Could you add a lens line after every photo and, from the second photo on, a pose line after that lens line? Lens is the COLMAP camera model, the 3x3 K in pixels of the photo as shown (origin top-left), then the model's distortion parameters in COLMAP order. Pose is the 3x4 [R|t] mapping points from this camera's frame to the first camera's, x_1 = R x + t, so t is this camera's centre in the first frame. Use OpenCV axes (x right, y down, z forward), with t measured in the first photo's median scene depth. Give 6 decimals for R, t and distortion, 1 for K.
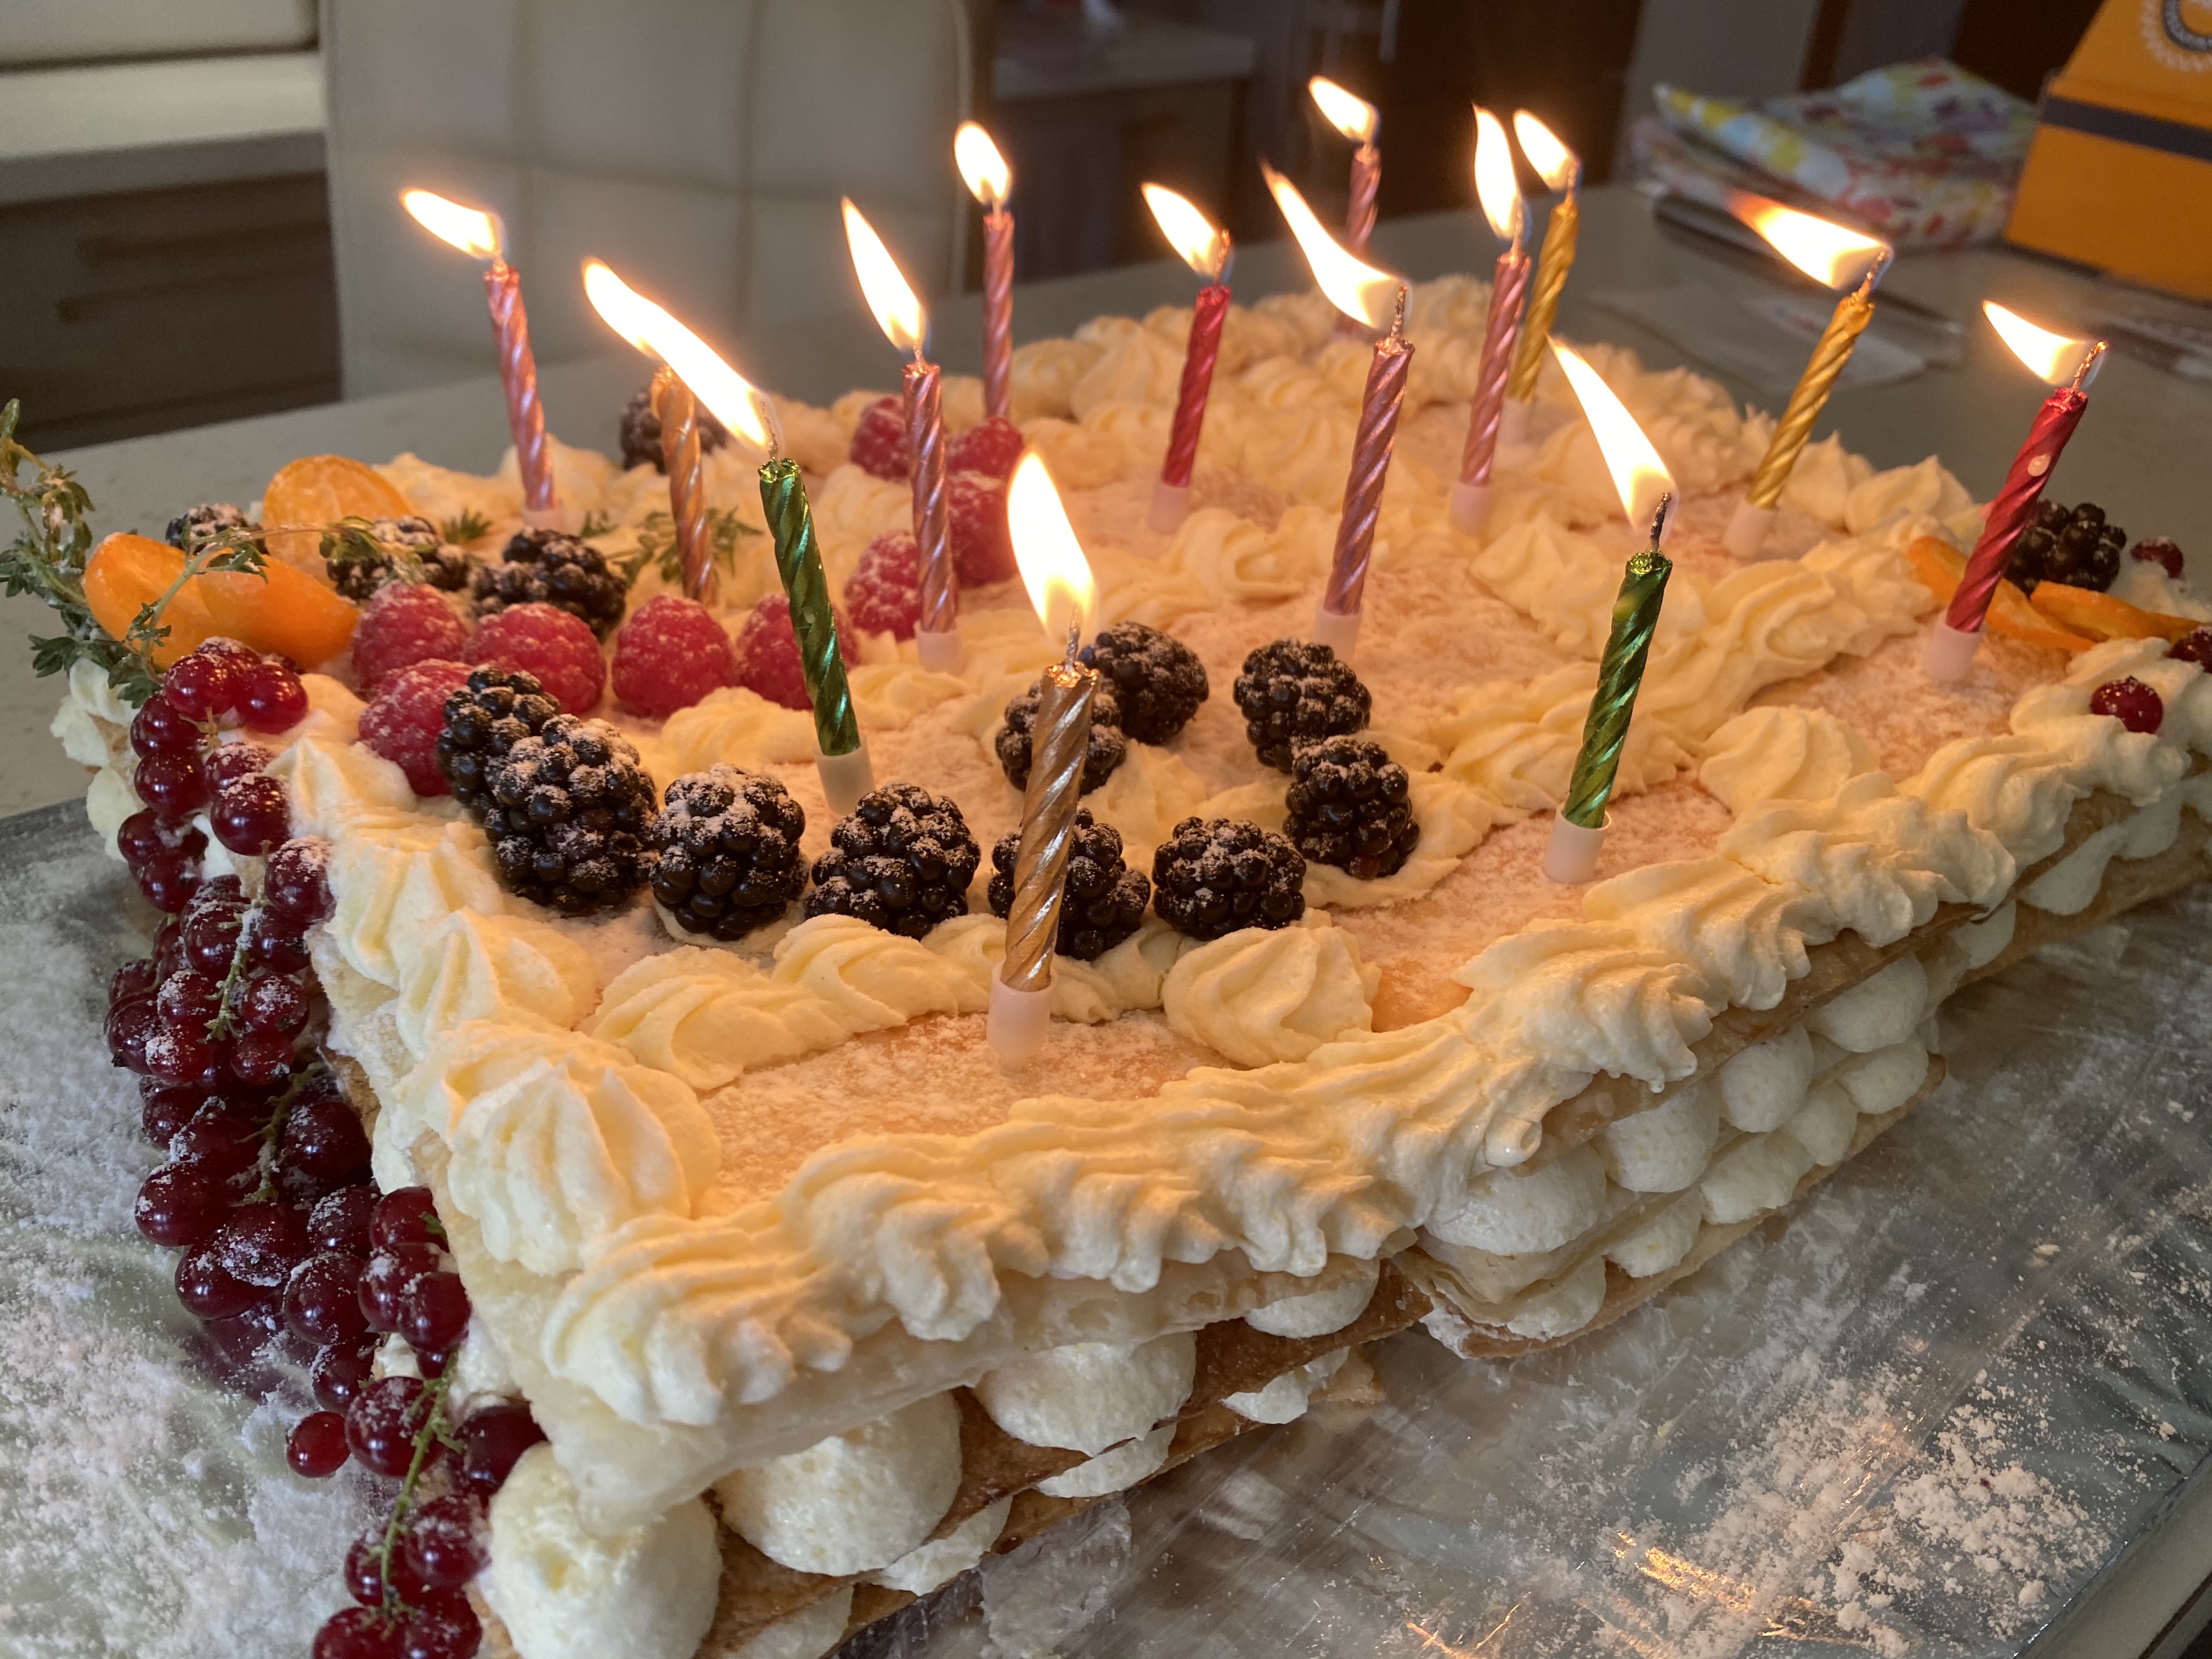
lens RADIAL K [[1907.4, 0, 1077.4], [0, 1907.4, 976.9], [0, 0, 1]] dist [0.134400, -0.479236]
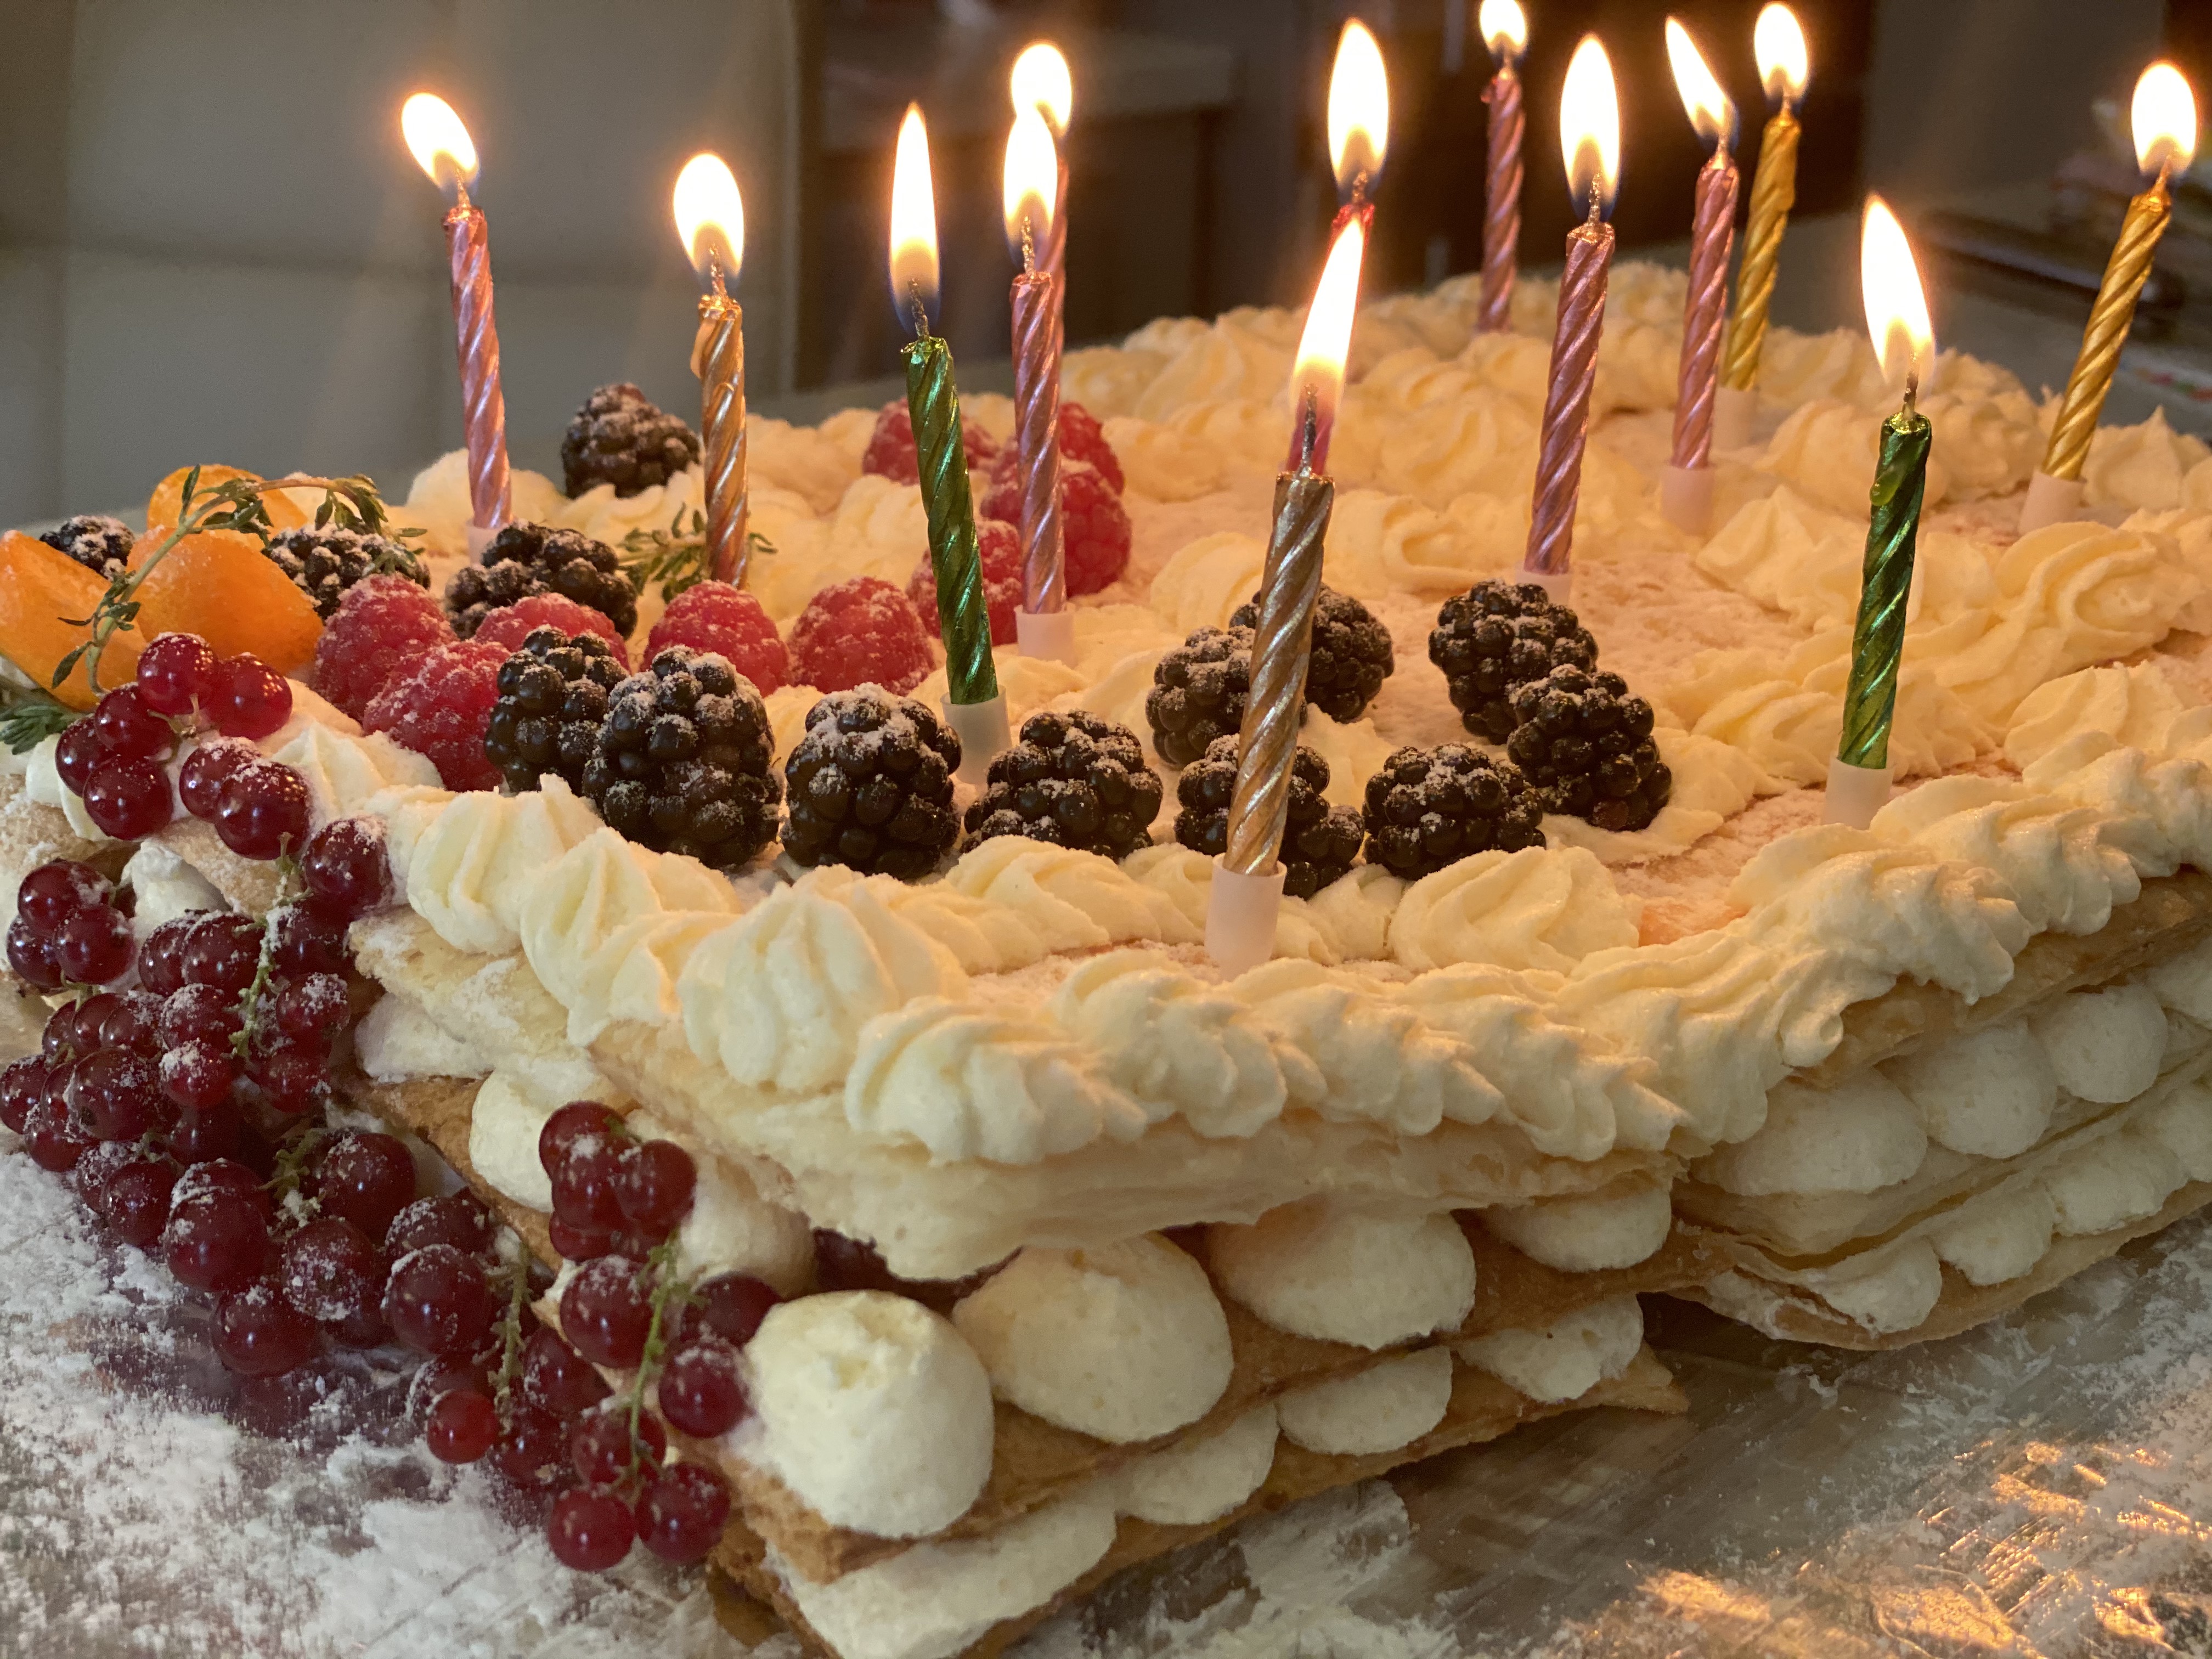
lens RADIAL K [[3544.6, 0, 1106.0], [0, 3544.6, 829.5], [0, 0, 1]] dist [0.015644, -0.051271]
pose [[0.998429, -0.038196, 0.041002, -0.135161], [0.046812, 0.970715, -0.235628, 0.308256], [-0.030801, 0.237177, 0.970978, -0.499247]]
